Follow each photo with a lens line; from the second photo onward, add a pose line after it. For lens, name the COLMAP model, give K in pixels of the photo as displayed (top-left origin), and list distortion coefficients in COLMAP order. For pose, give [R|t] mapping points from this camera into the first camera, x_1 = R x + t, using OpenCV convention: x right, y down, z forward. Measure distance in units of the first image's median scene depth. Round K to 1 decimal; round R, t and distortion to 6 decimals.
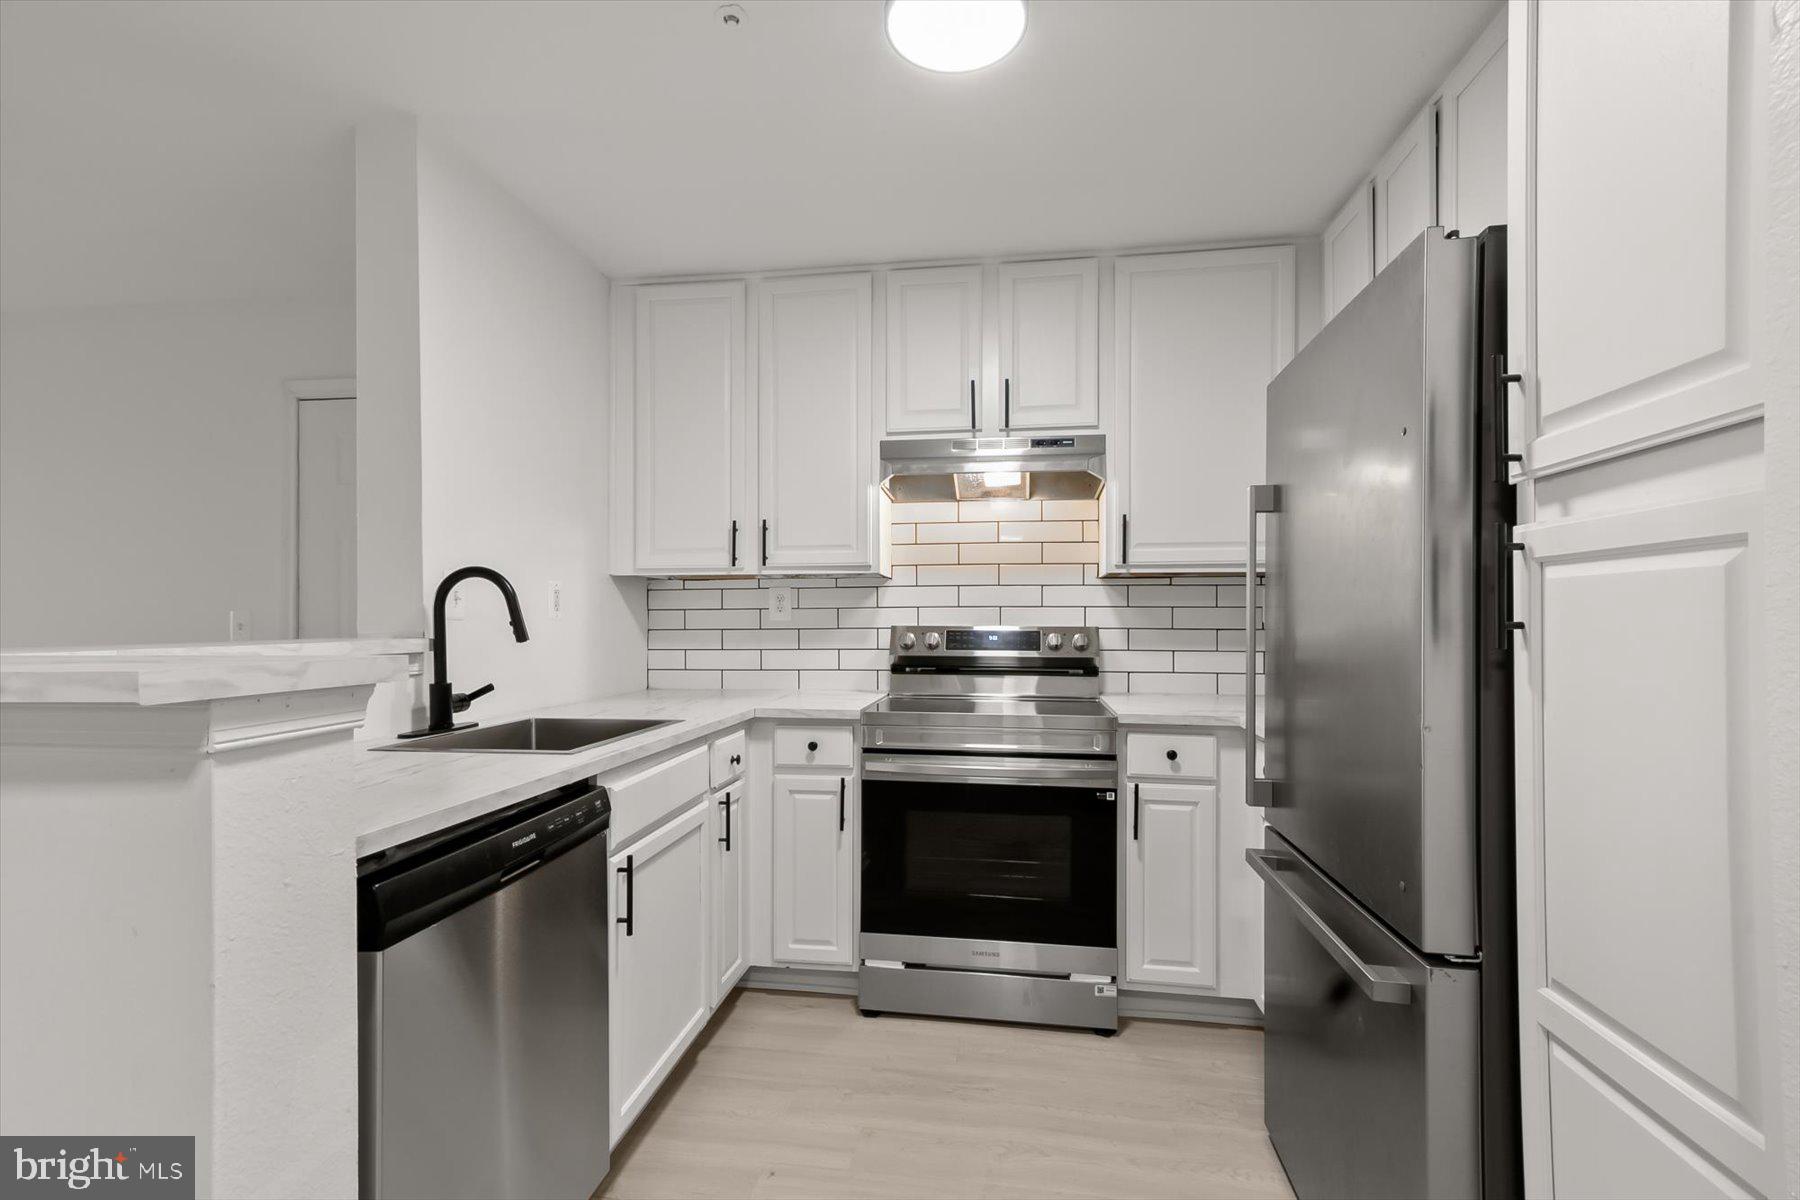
lens RADIAL K [[830.7, 0, 891.4], [0, 830.7, 609.0], [0, 0, 1]] dist [-0.005034, 0.000142]
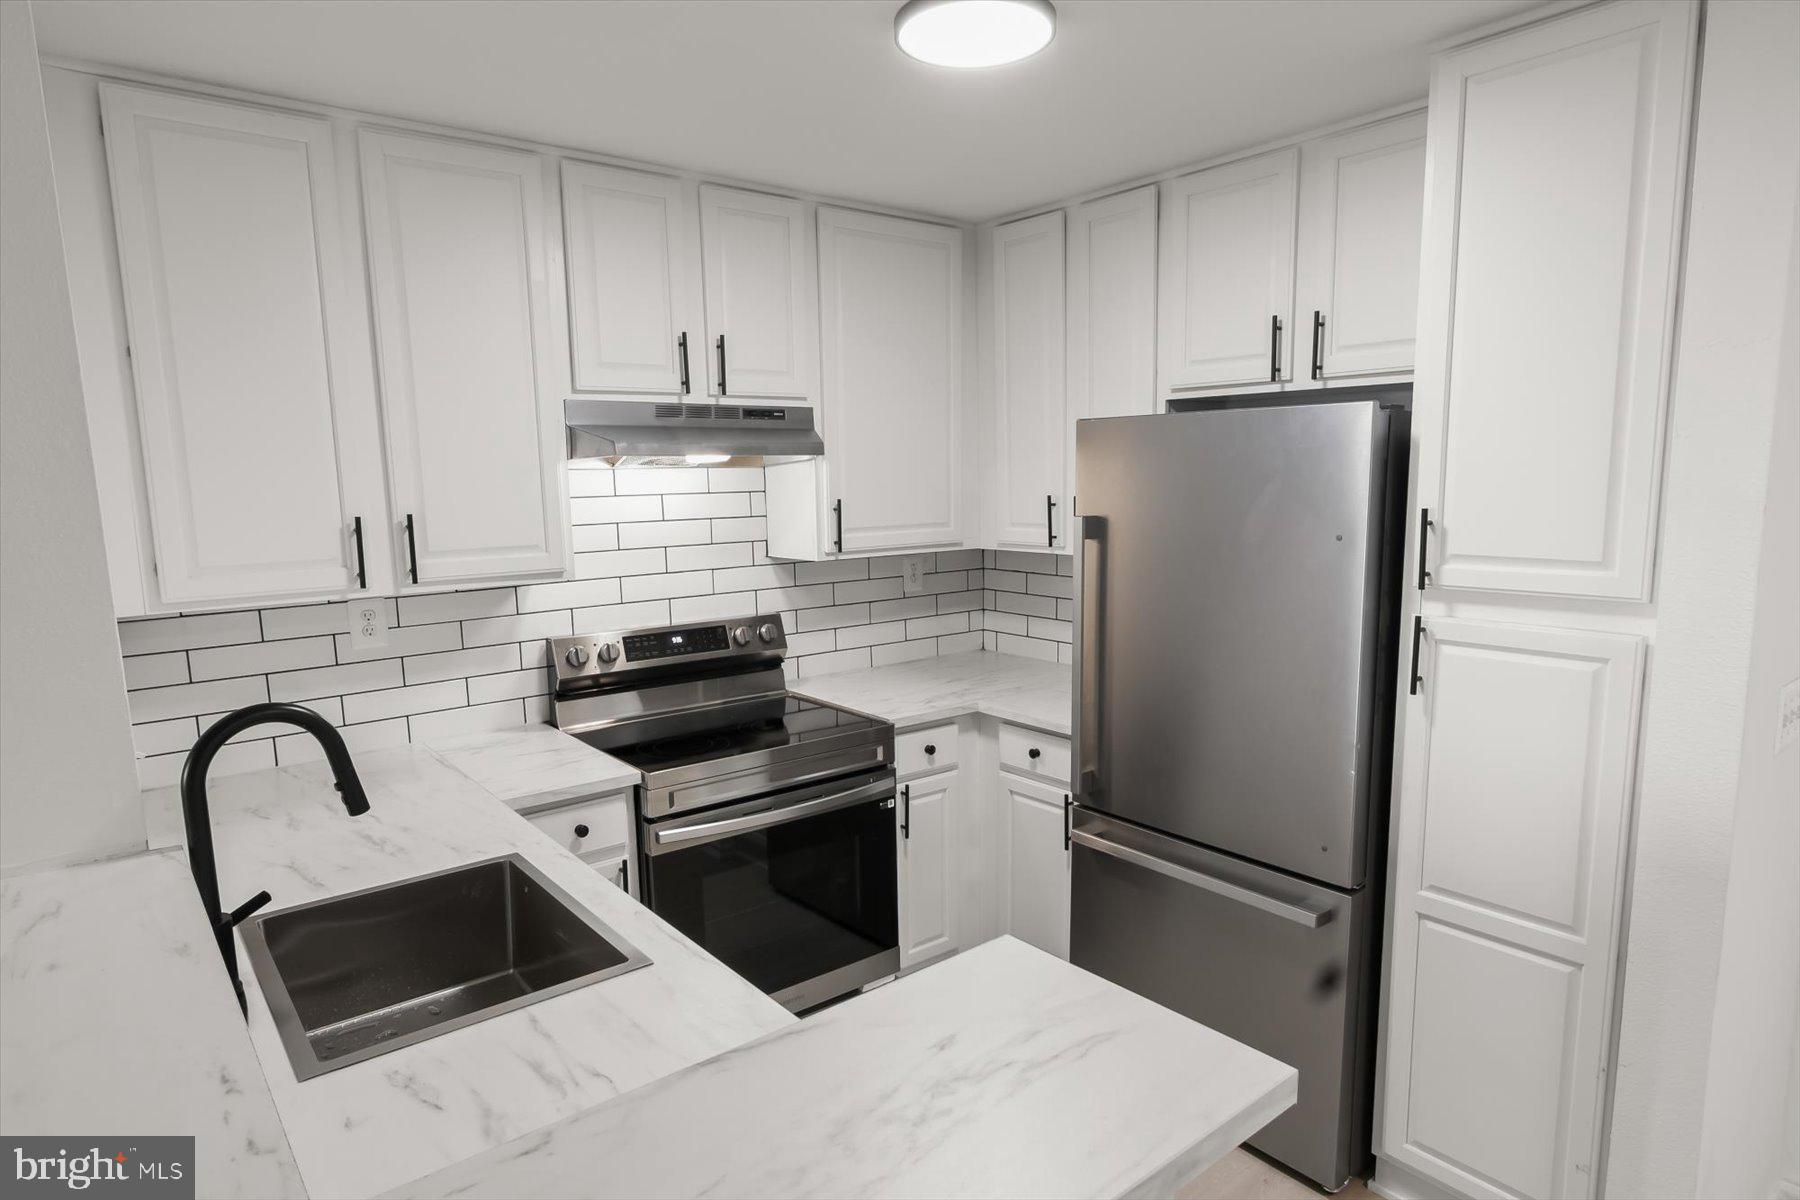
lens RADIAL K [[1028.1, 0, 905.8], [0, 1028.1, 610.9], [0, 0, 1]] dist [-0.025074, 0.000648]
pose [[0.678744, -0.110192, 0.726061, -0.499399], [0.007055, 0.989611, 0.143594, -0.149977], [-0.734341, -0.092342, 0.672471, 0.158208]]
